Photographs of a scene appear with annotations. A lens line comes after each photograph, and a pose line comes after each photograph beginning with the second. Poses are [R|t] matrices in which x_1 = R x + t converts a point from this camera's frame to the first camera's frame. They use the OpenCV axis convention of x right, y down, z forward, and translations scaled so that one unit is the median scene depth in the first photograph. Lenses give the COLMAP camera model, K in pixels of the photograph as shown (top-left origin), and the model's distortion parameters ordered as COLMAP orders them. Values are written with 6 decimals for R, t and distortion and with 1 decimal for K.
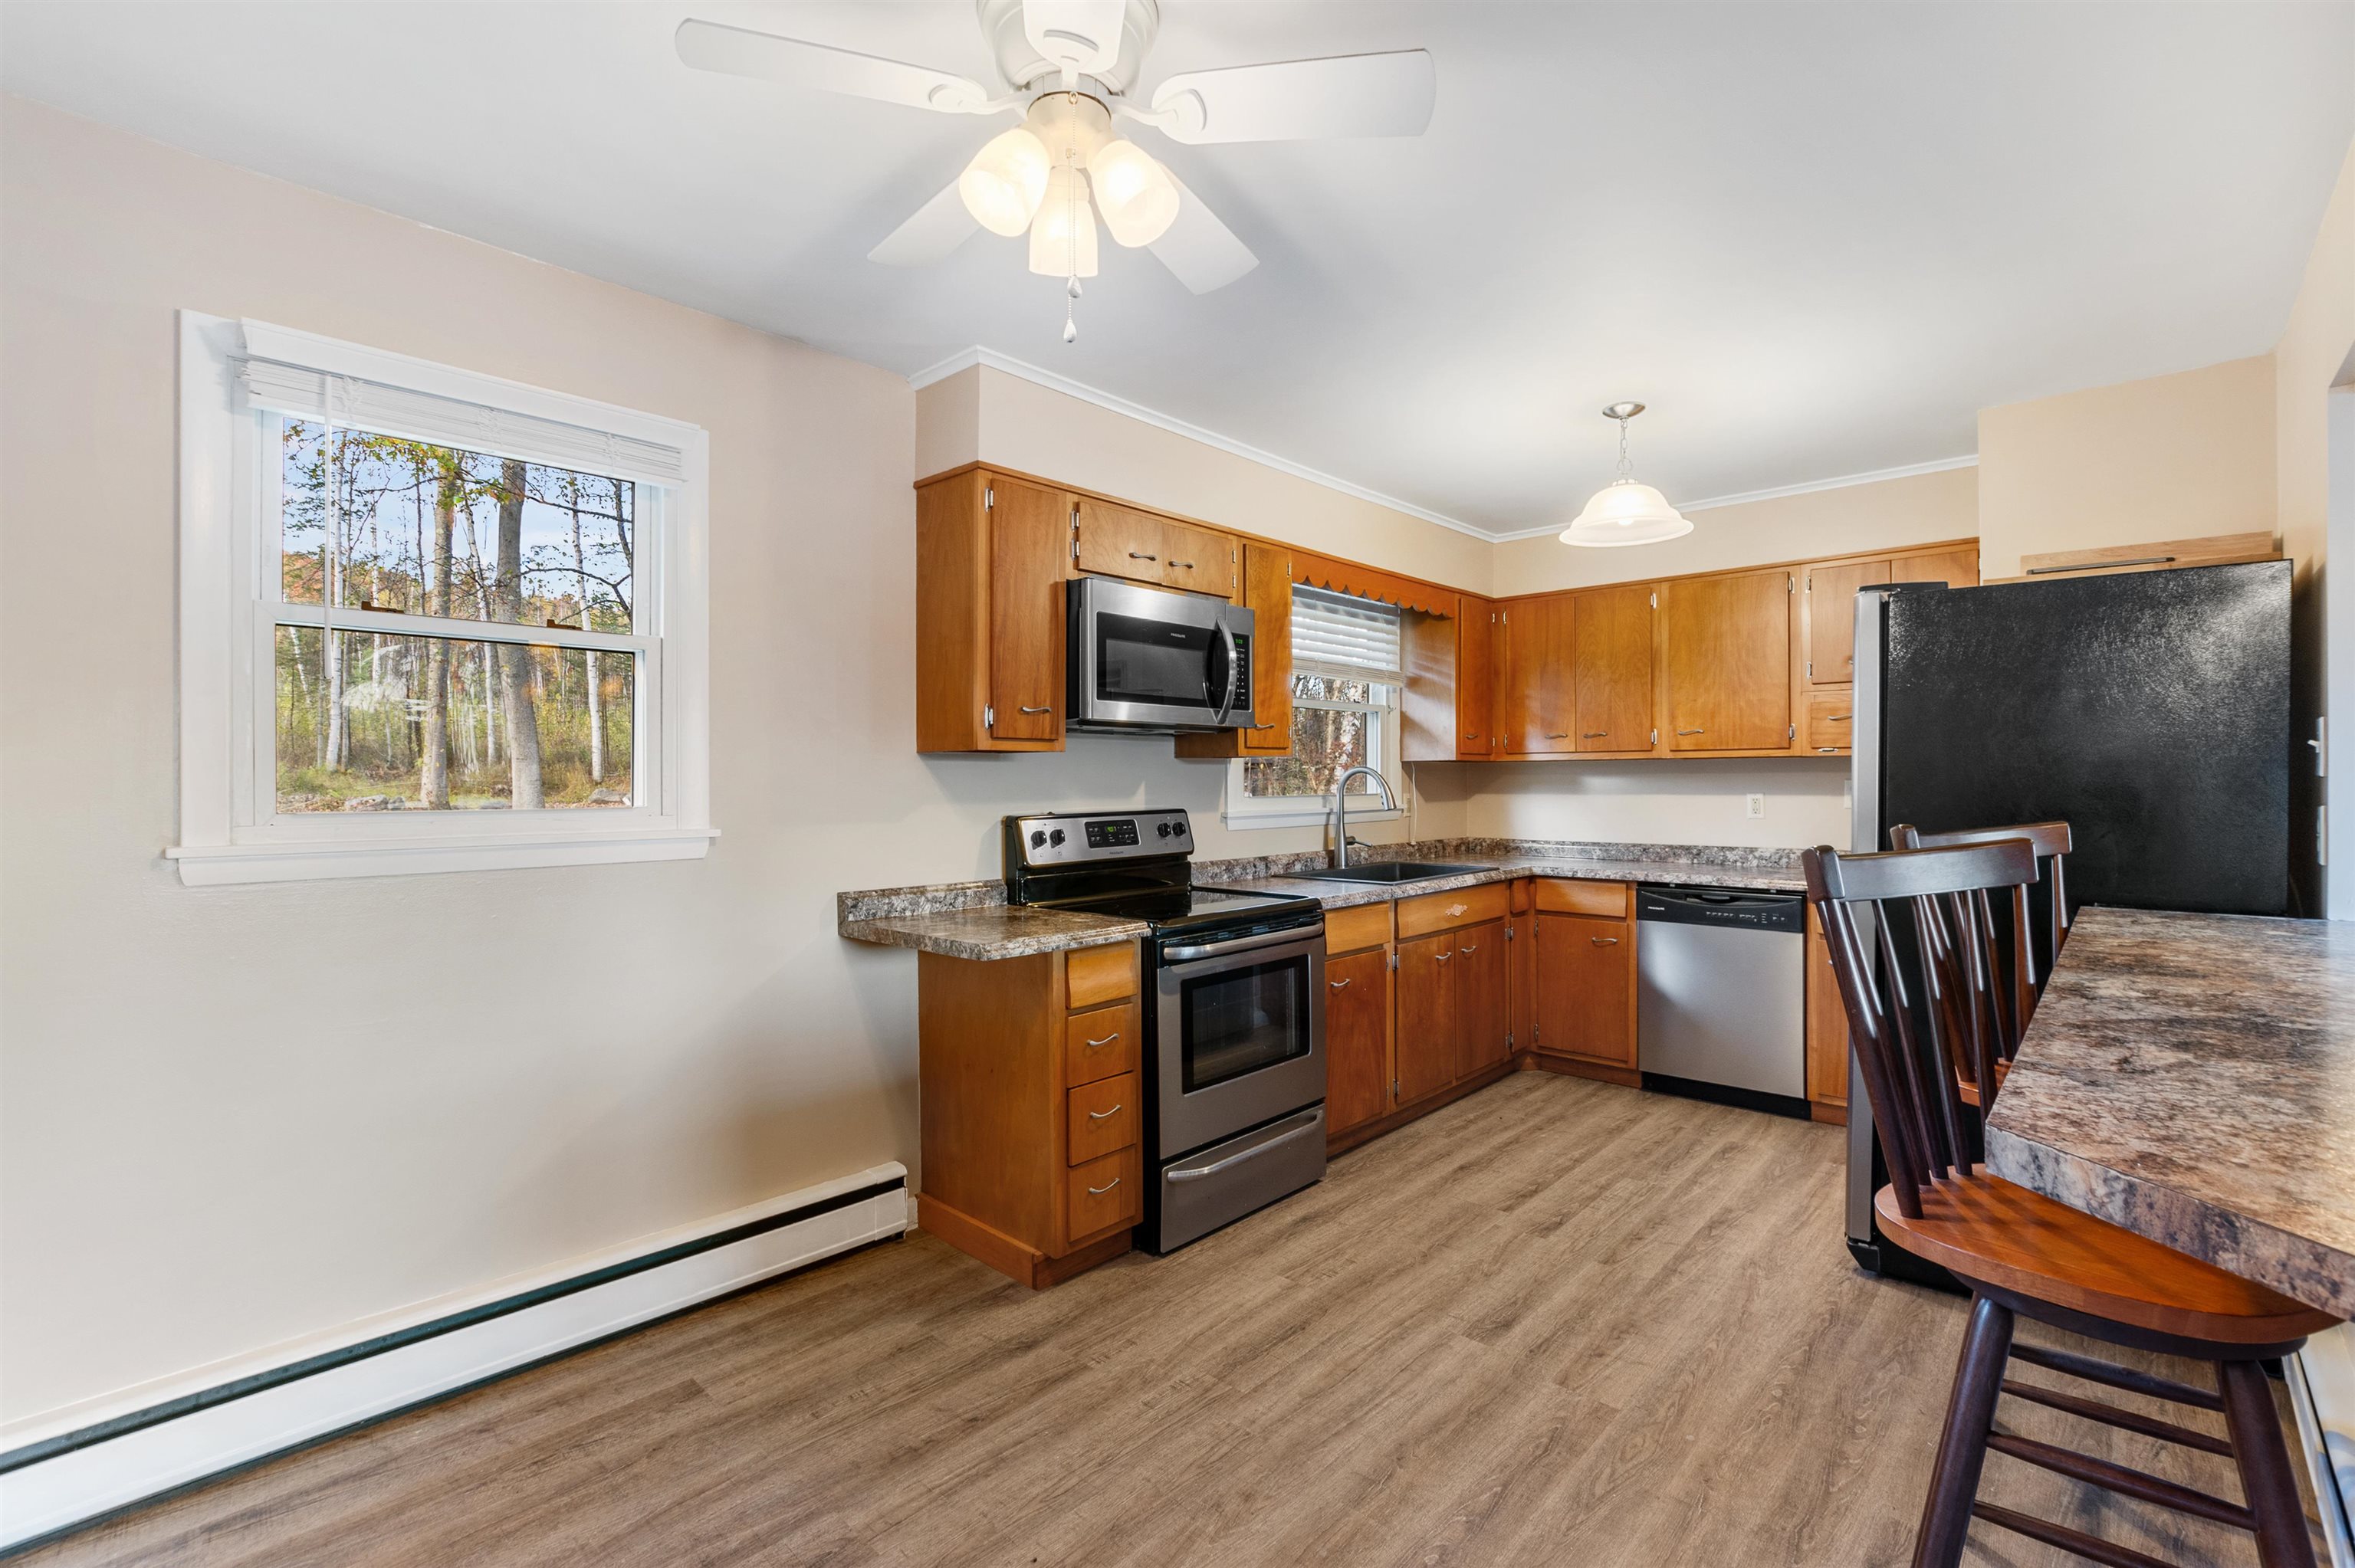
lens RADIAL K [[1043.0, 0, 1182.6], [0, 1043.0, 787.6], [0, 0, 1]] dist [-0.021767, 0.000932]
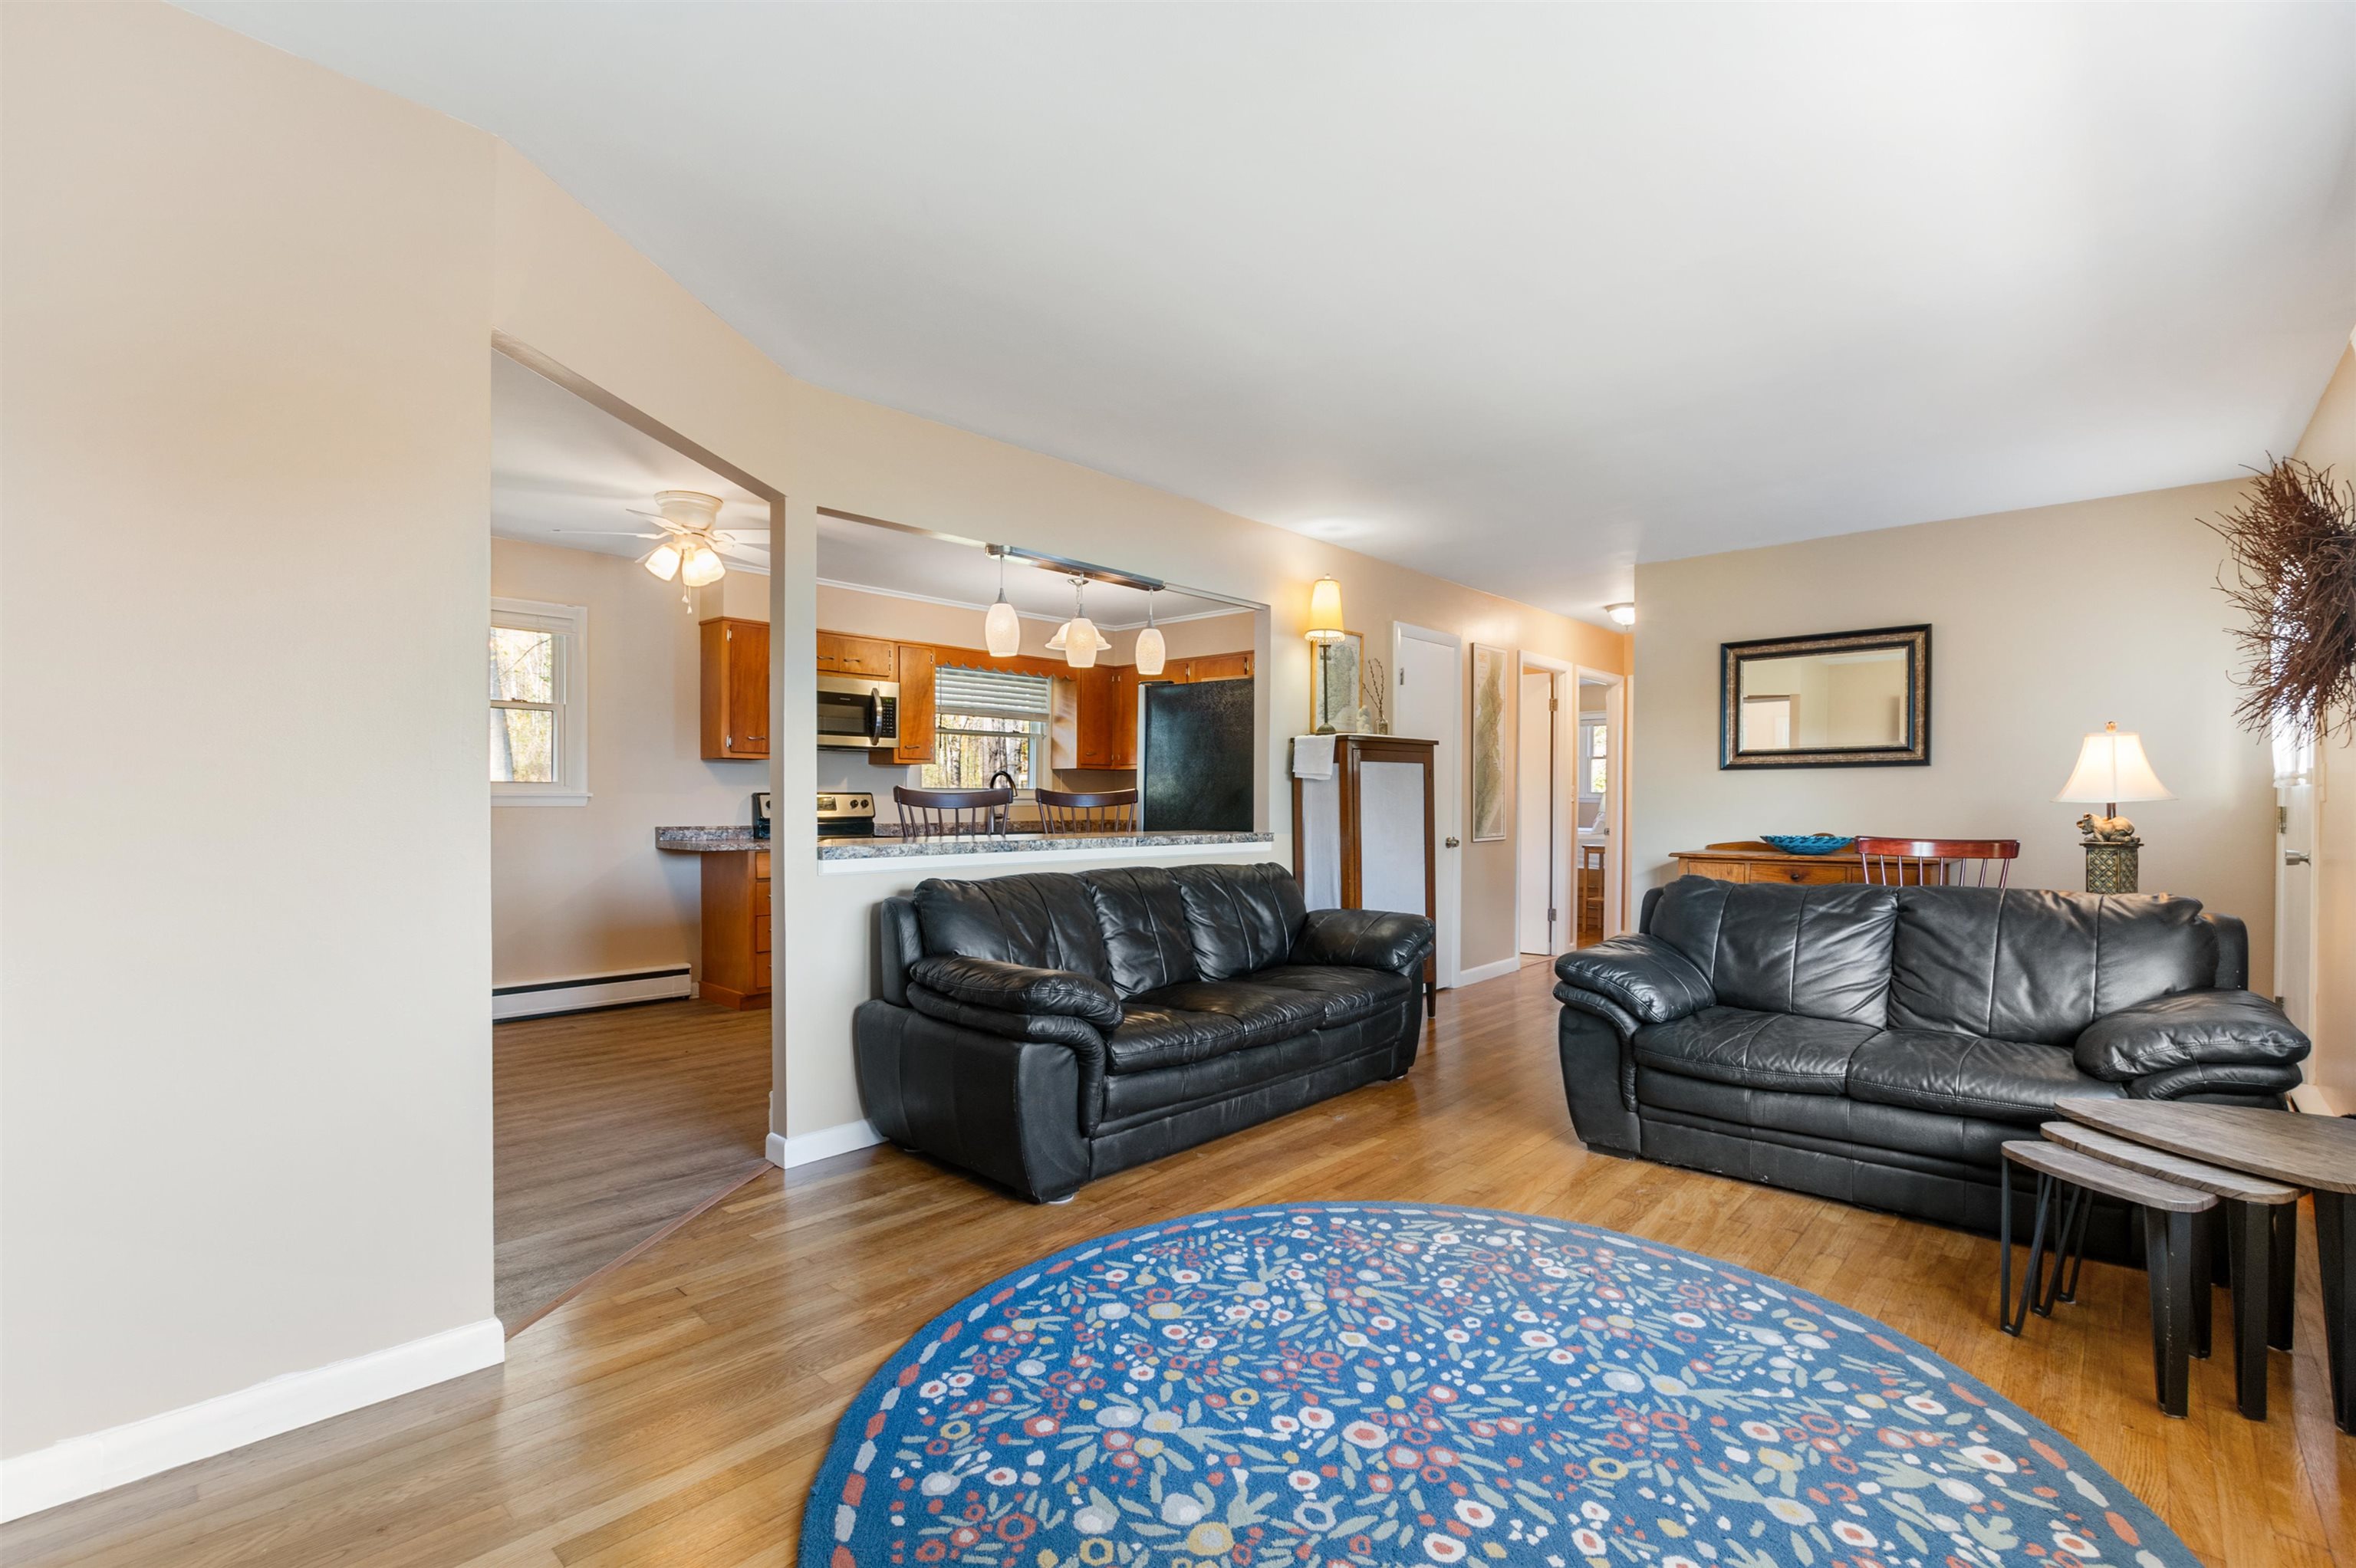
lens RADIAL K [[1053.3, 0, 1175.9], [0, 1053.3, 825.9], [0, 0, 1]] dist [-0.027379, -0.000173]
pose [[0.999949, 0.008157, 0.005973, 0.552632], [-0.008259, 0.999819, 0.017124, 0.045106], [-0.005832, -0.017172, 0.999836, -0.864619]]
